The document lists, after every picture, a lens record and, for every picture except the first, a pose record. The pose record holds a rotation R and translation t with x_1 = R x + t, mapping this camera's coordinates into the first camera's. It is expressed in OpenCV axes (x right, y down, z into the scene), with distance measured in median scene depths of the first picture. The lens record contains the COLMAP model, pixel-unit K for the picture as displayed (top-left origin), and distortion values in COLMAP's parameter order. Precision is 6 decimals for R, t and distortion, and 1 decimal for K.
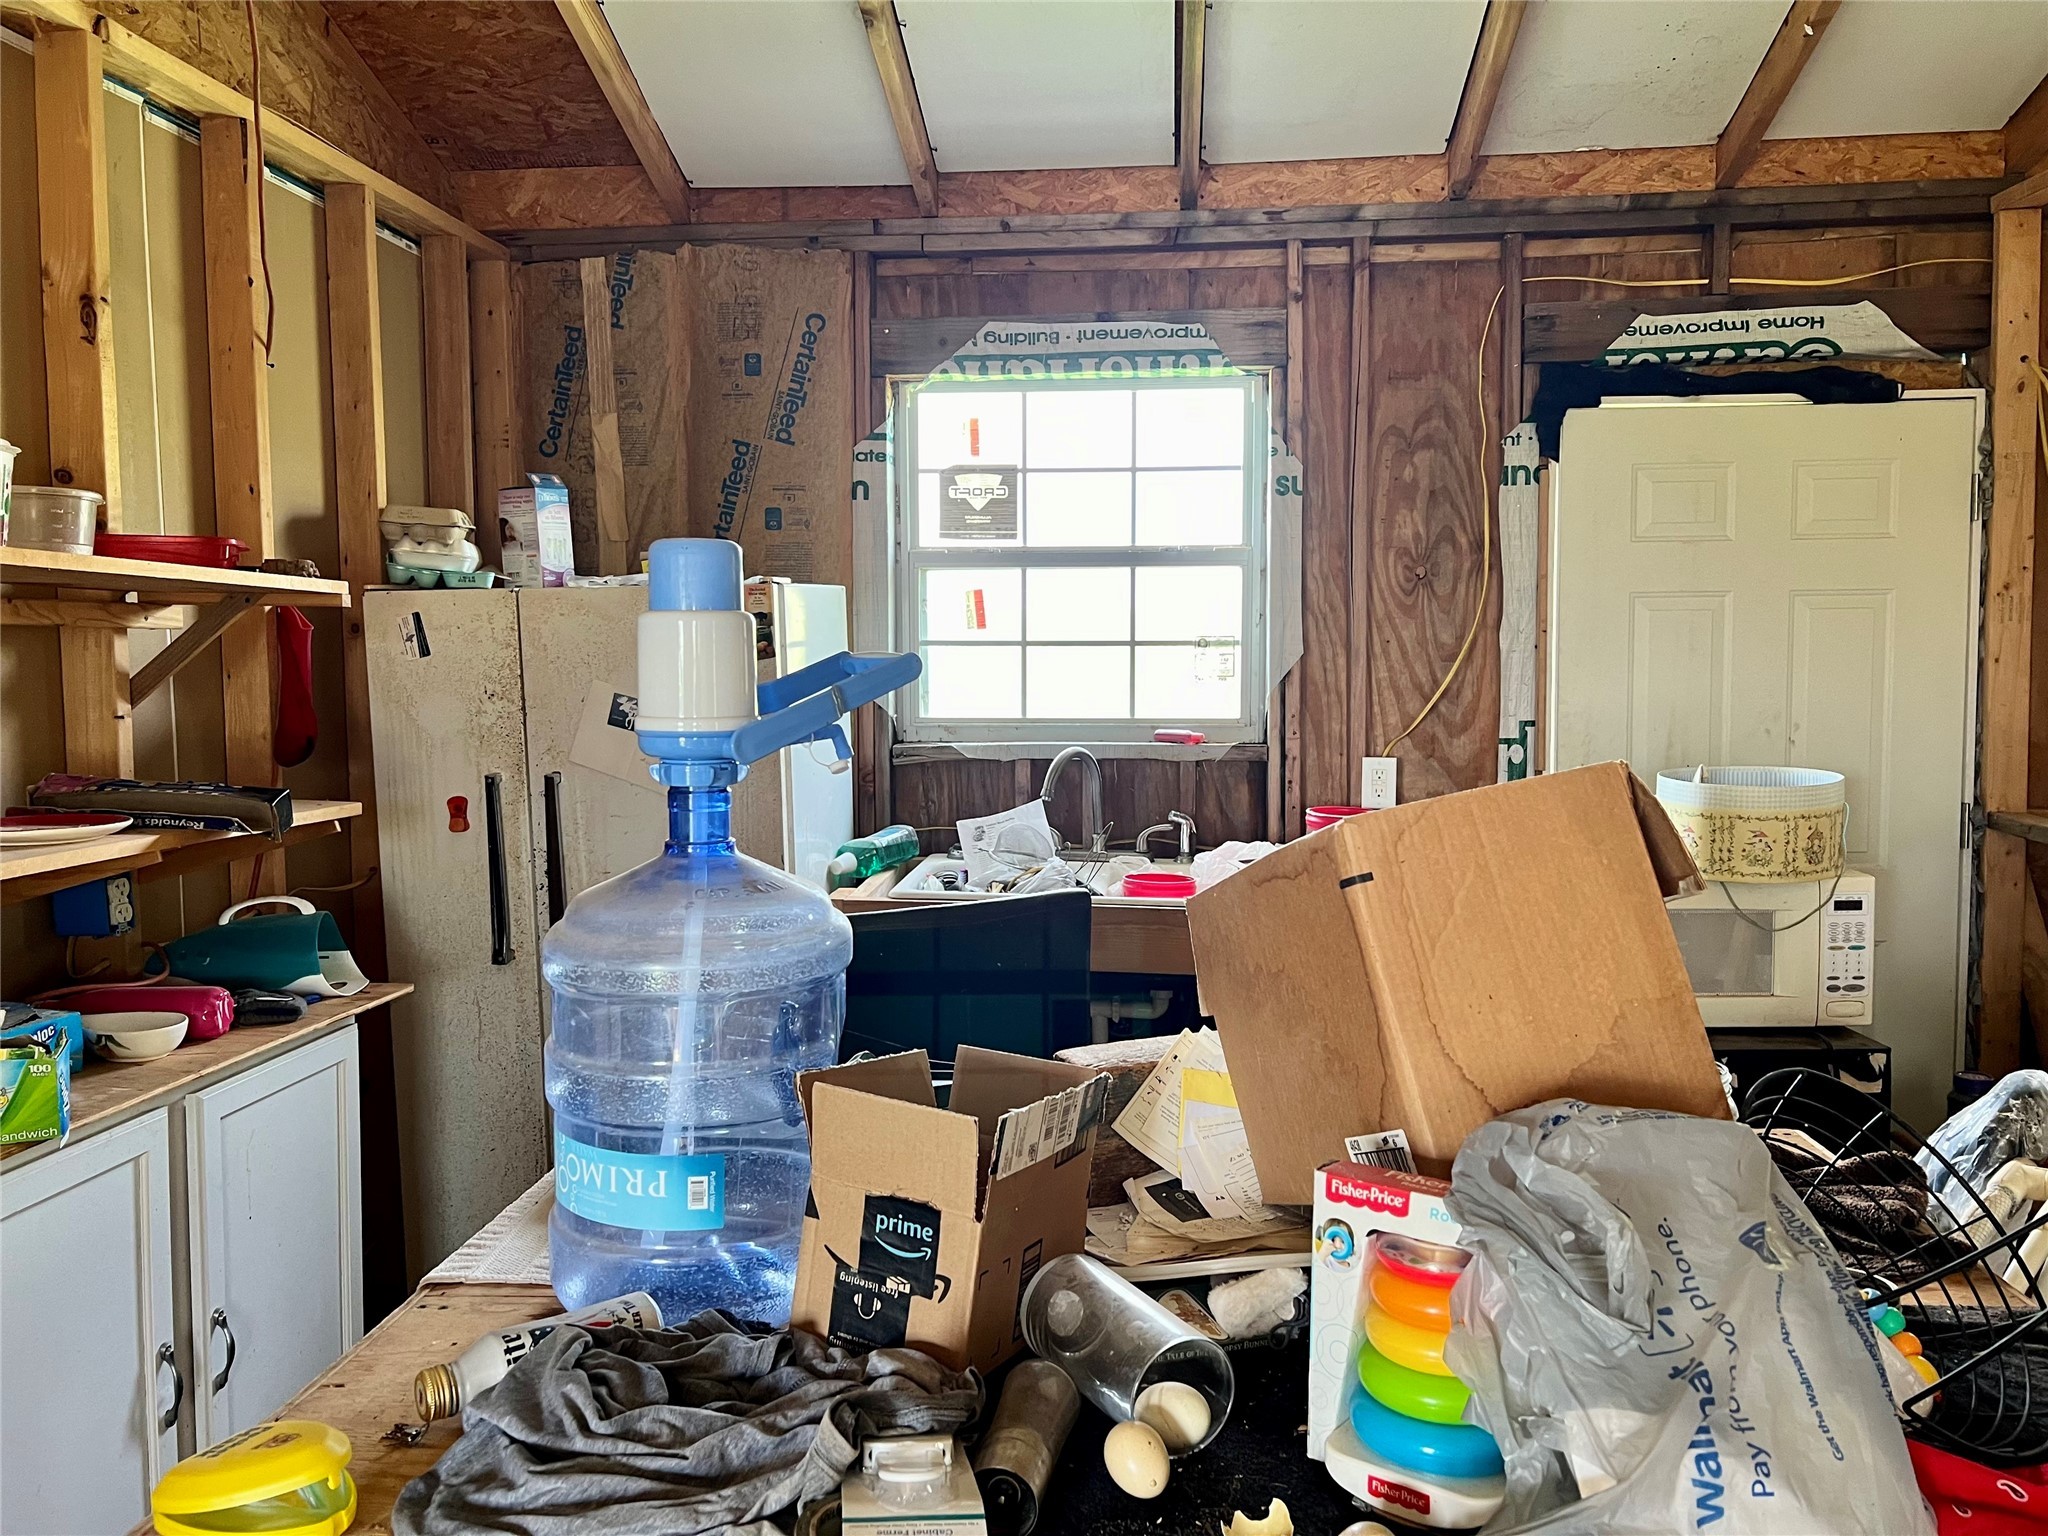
lens RADIAL K [[1562.3, 0, 1025.9], [0, 1562.3, 772.9], [0, 0, 1]] dist [0.015969, -0.012608]
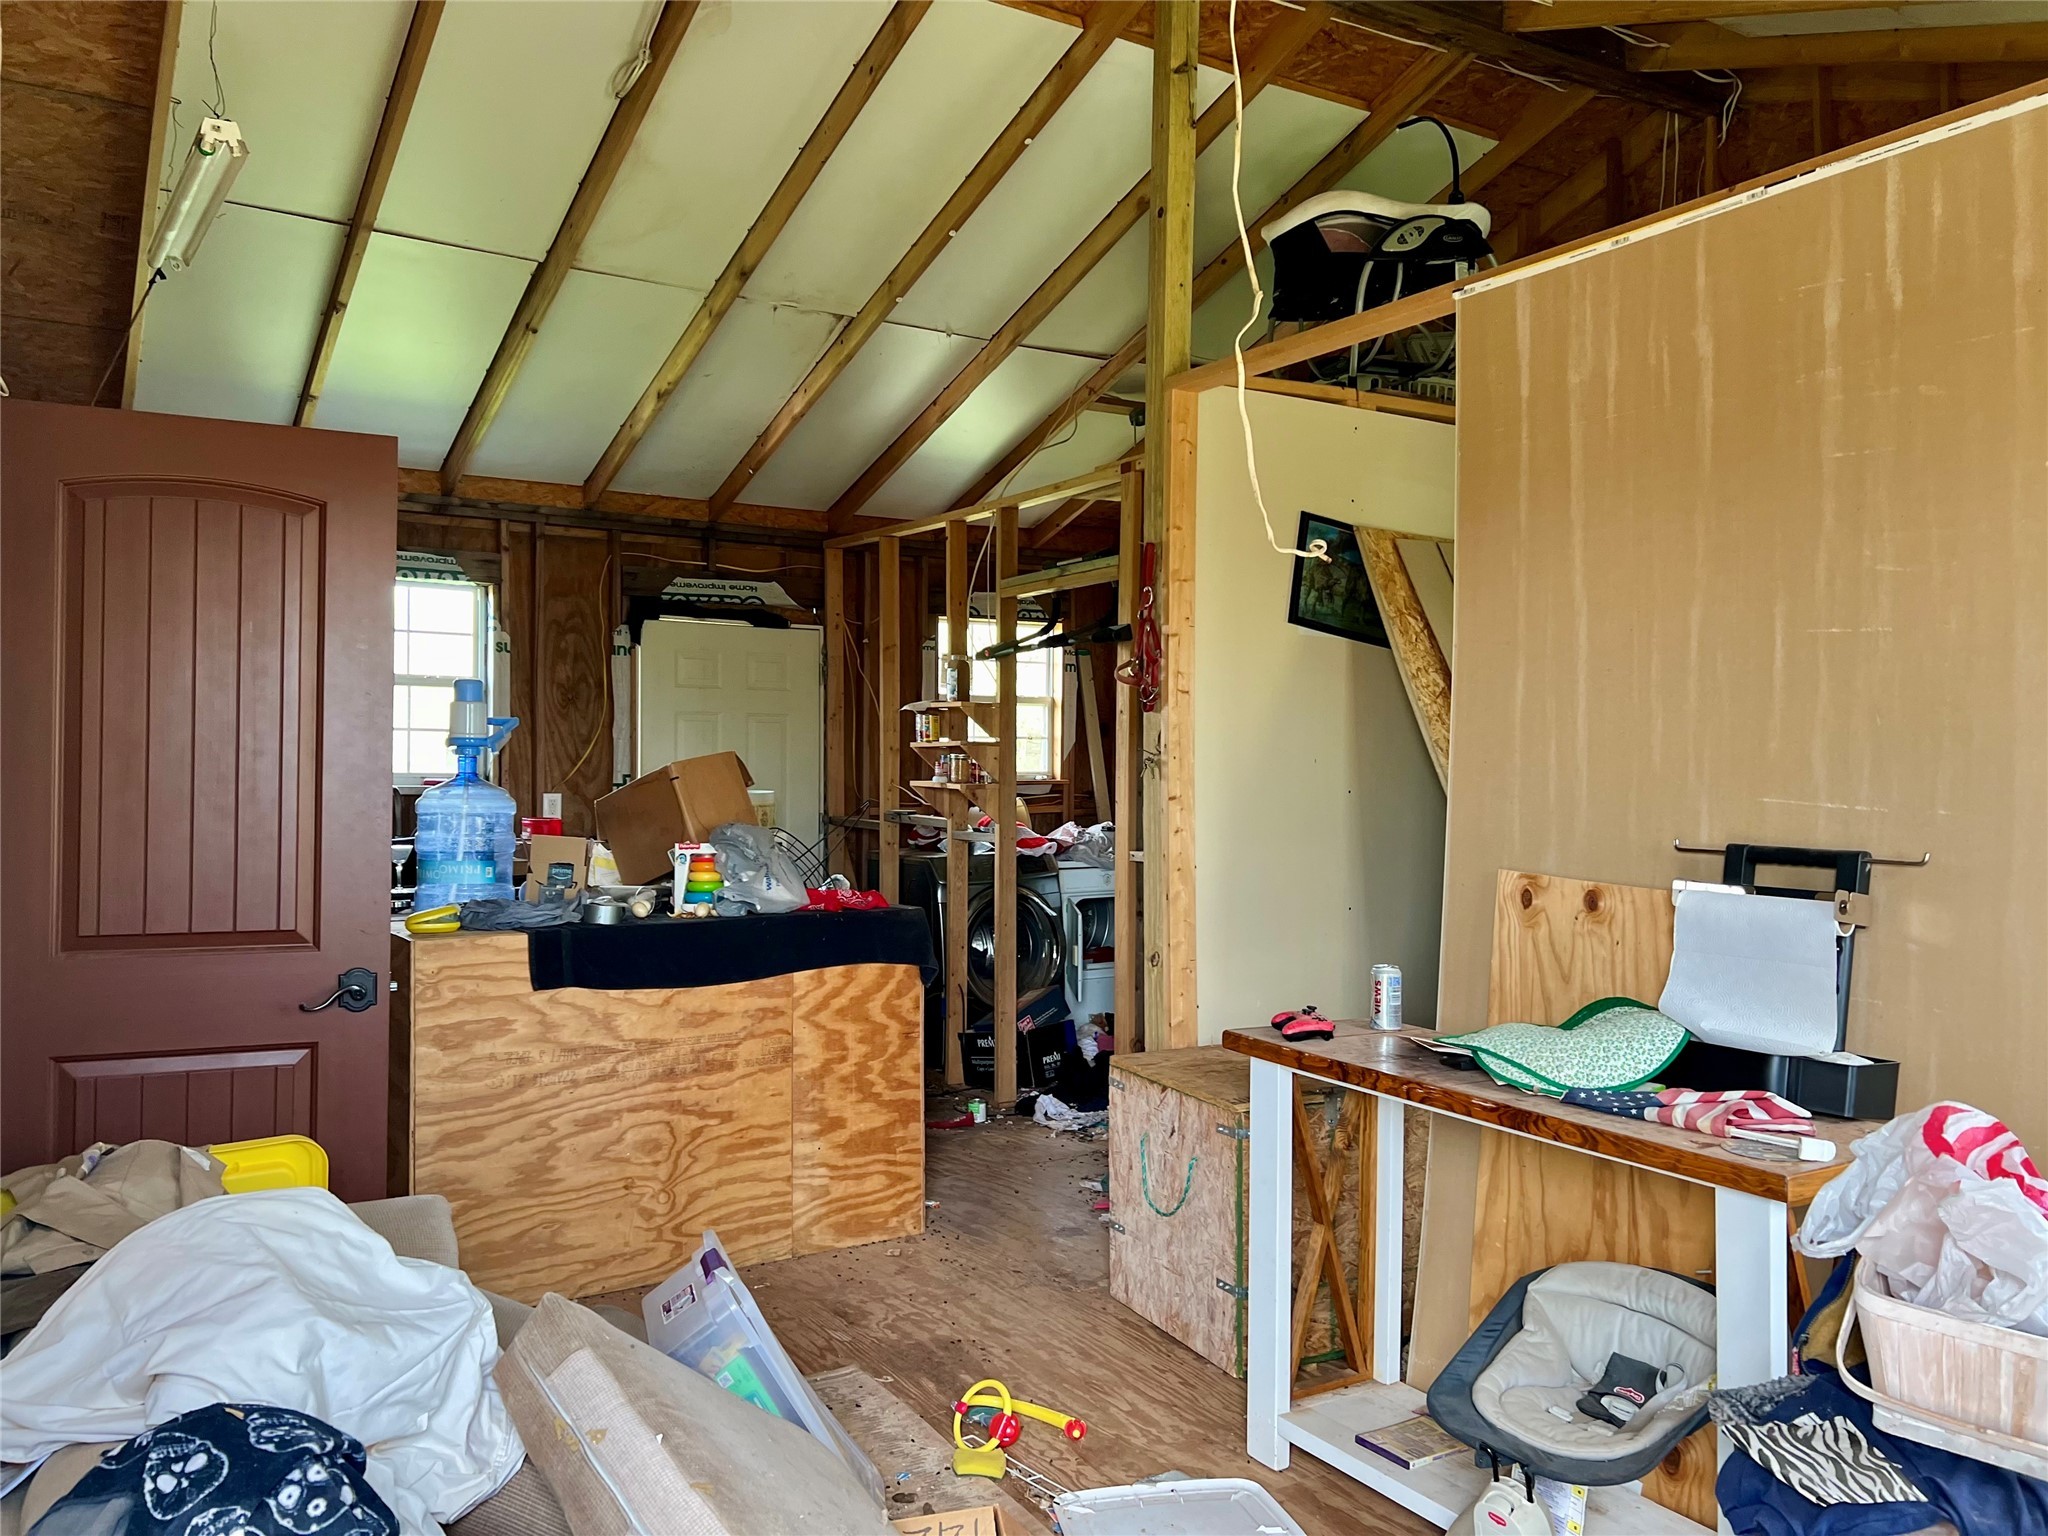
lens RADIAL K [[1562.3, 0, 1023.0], [0, 1562.3, 769.5], [0, 0, 1]] dist [0.015969, -0.012608]
pose [[0.790589, 0.014894, 0.612167, -0.488463], [0.036196, 0.996819, -0.070999, 0.118173], [-0.611277, 0.078289, 0.787535, -0.850980]]
